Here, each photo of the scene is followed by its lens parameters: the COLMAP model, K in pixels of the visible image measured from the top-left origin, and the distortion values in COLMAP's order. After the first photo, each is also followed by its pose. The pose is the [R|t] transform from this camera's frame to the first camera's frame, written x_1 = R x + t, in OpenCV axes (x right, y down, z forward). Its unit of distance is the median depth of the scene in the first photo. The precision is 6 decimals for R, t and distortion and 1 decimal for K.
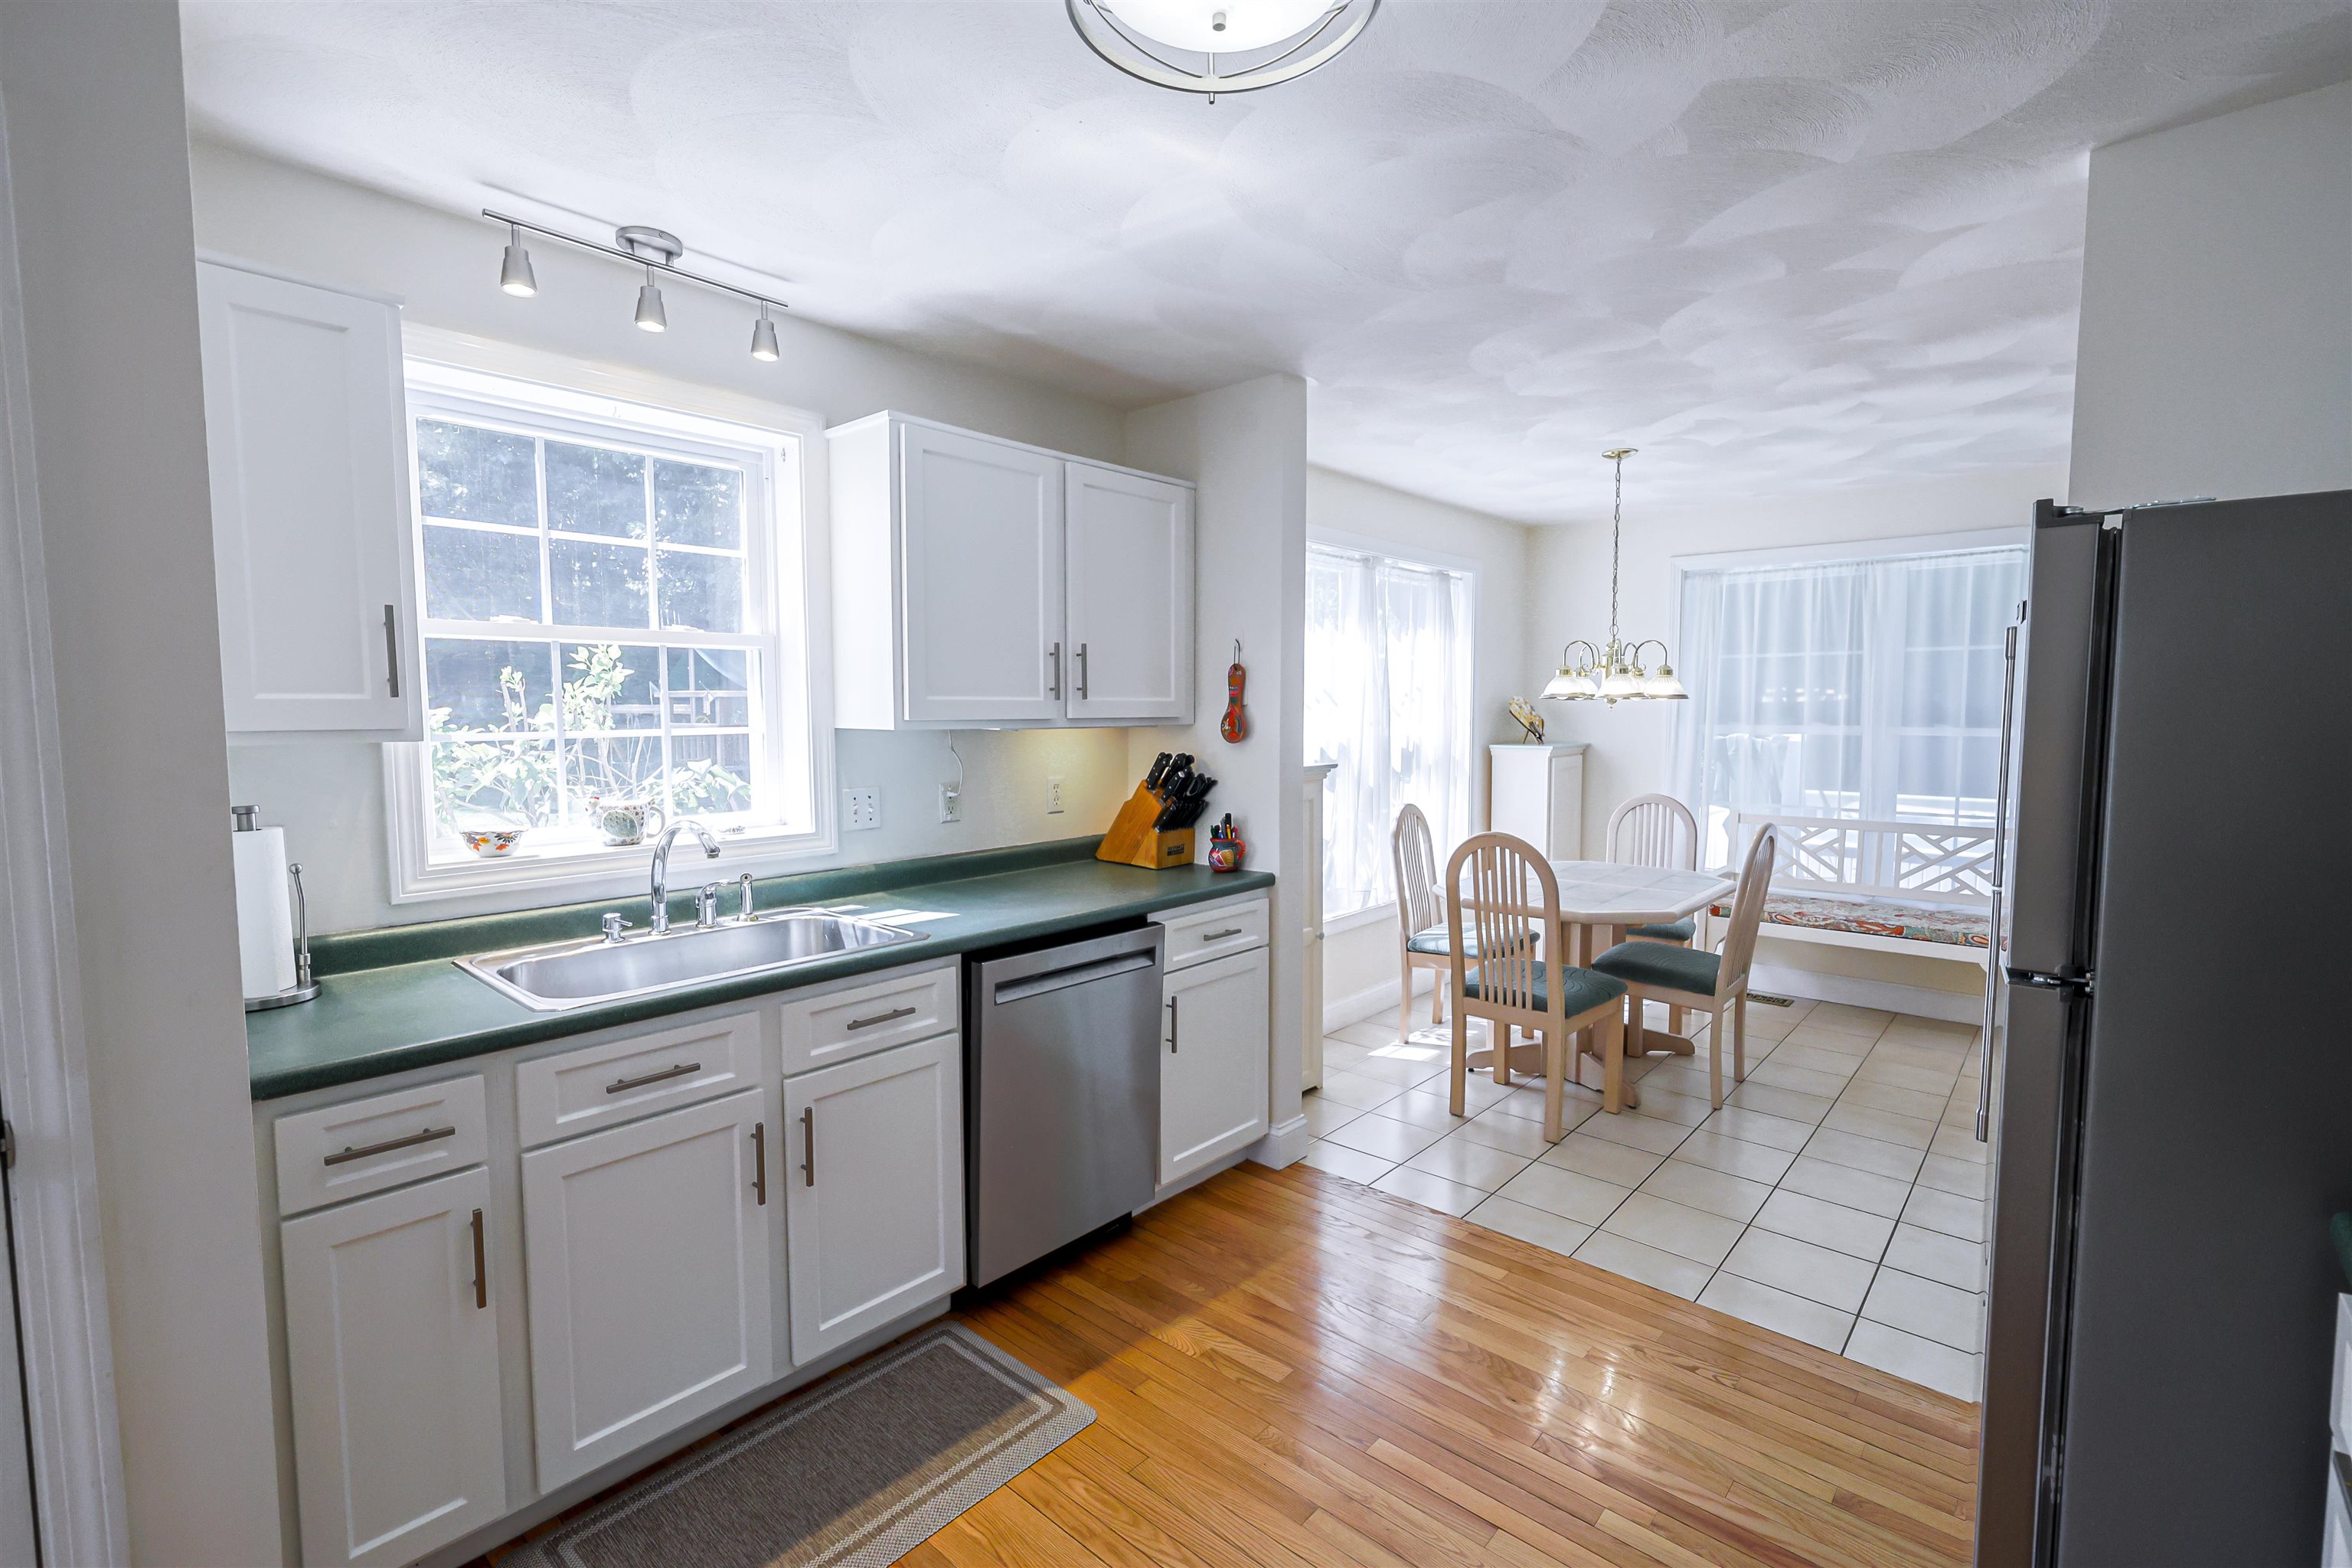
lens RADIAL K [[1064.9, 0, 1127.1], [0, 1064.9, 779.5], [0, 0, 1]] dist [-0.003202, -0.000295]
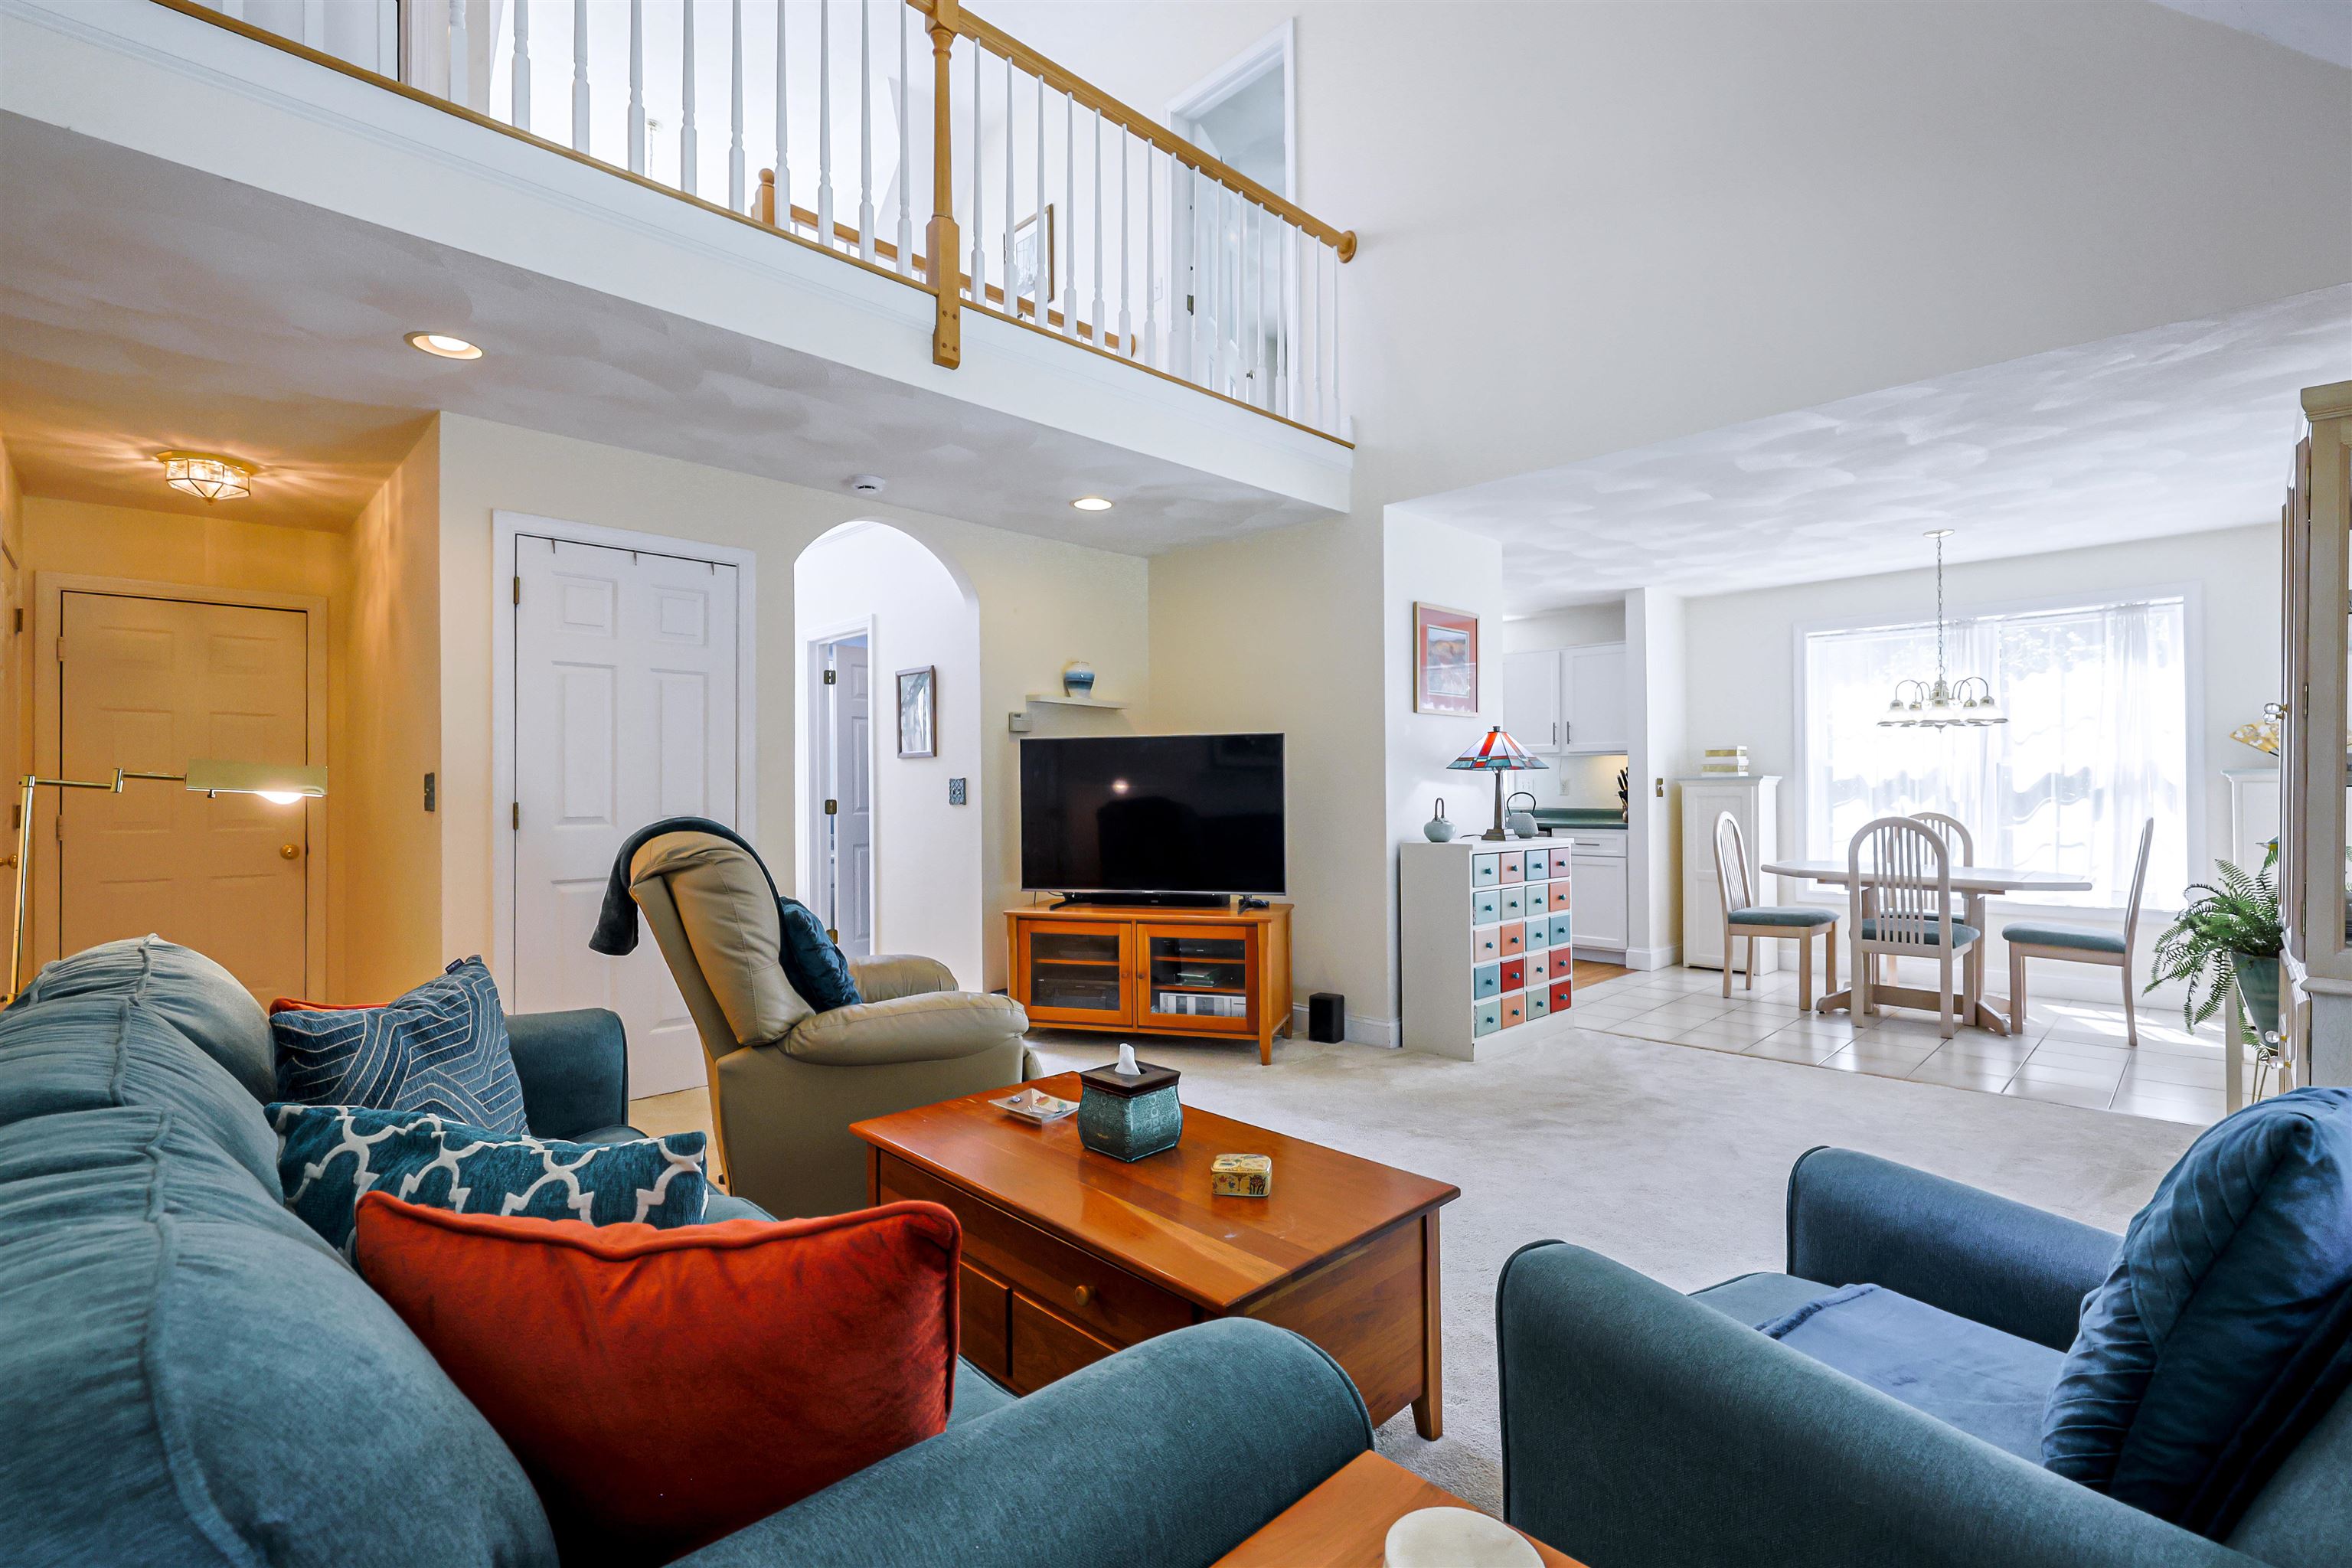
lens RADIAL K [[1064.9, 0, 1198.4], [0, 1064.9, 788.3], [0, 0, 1]] dist [-0.003202, -0.000295]
pose [[-0.042216, 0.002316, -0.999106, 1.514731], [-0.068277, 0.997653, 0.005198, 0.045032], [0.996773, 0.068436, -0.041959, 0.162358]]
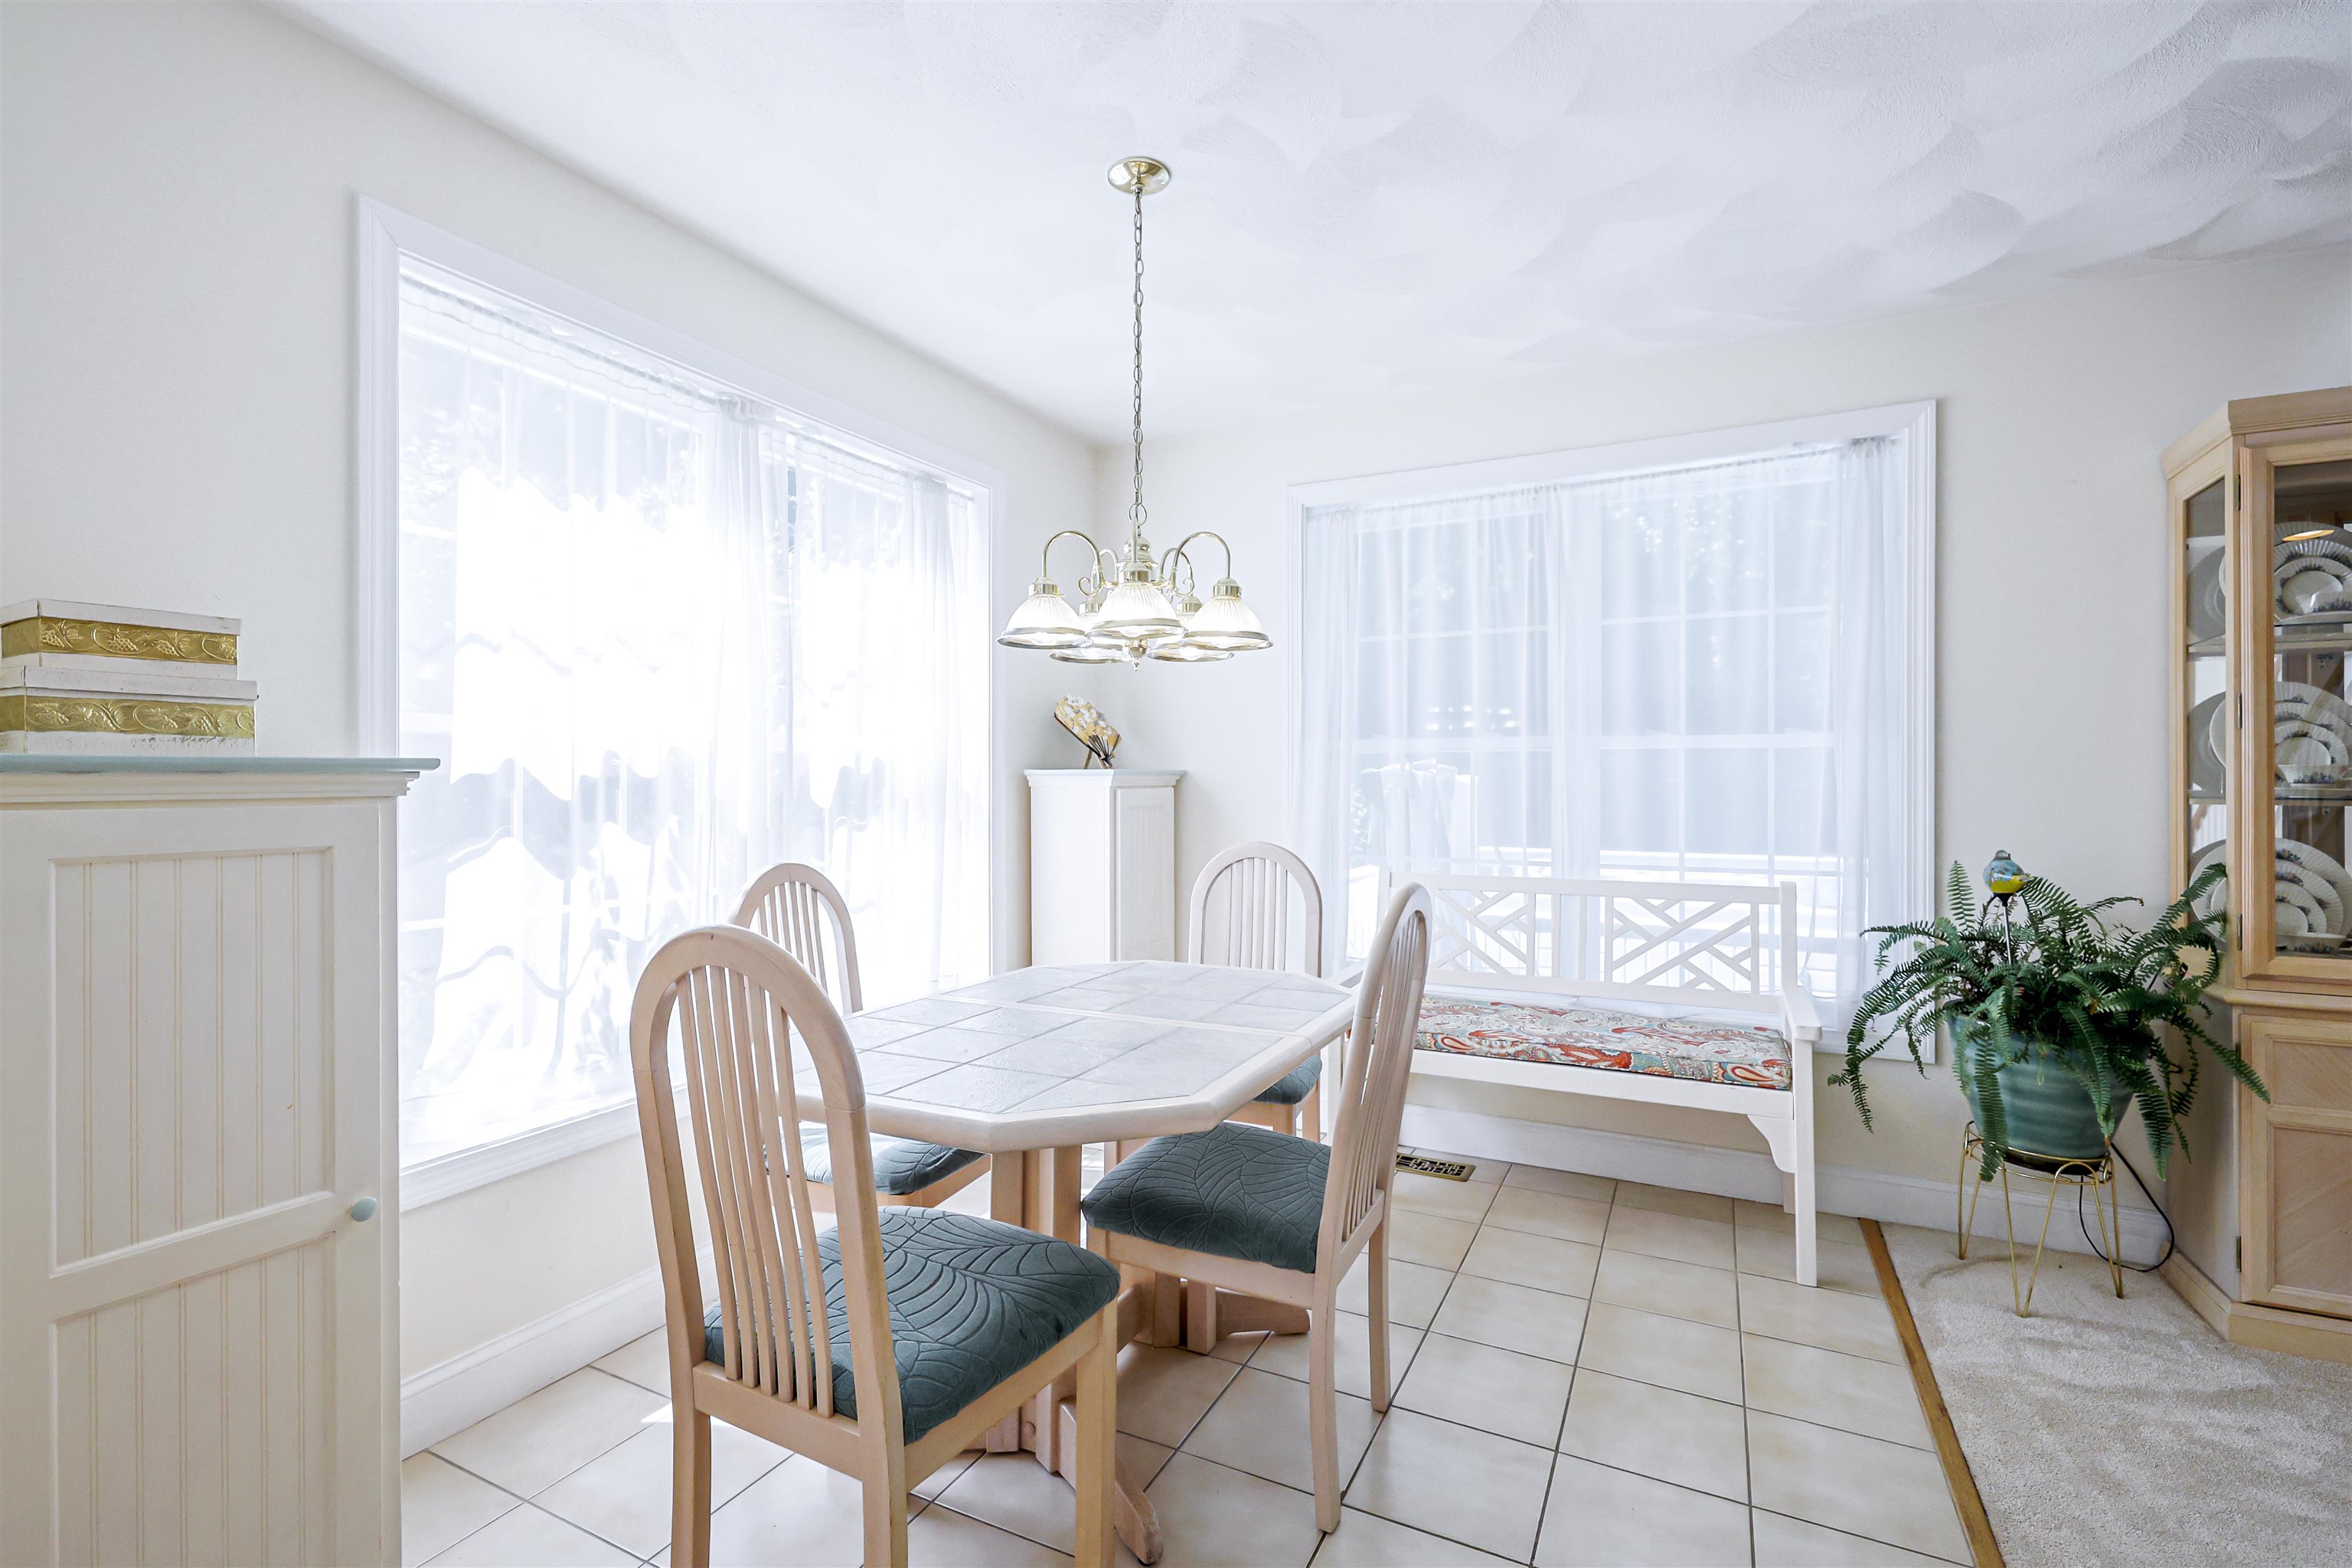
lens RADIAL K [[1064.9, 0, 1145.8], [0, 1064.9, 782.5], [0, 0, 1]] dist [-0.003202, -0.000295]
pose [[0.965108, 0.003503, 0.261829, 0.283980], [0.014593, 0.997637, -0.067137, 0.020315], [-0.261446, 0.068616, 0.962776, 0.444891]]
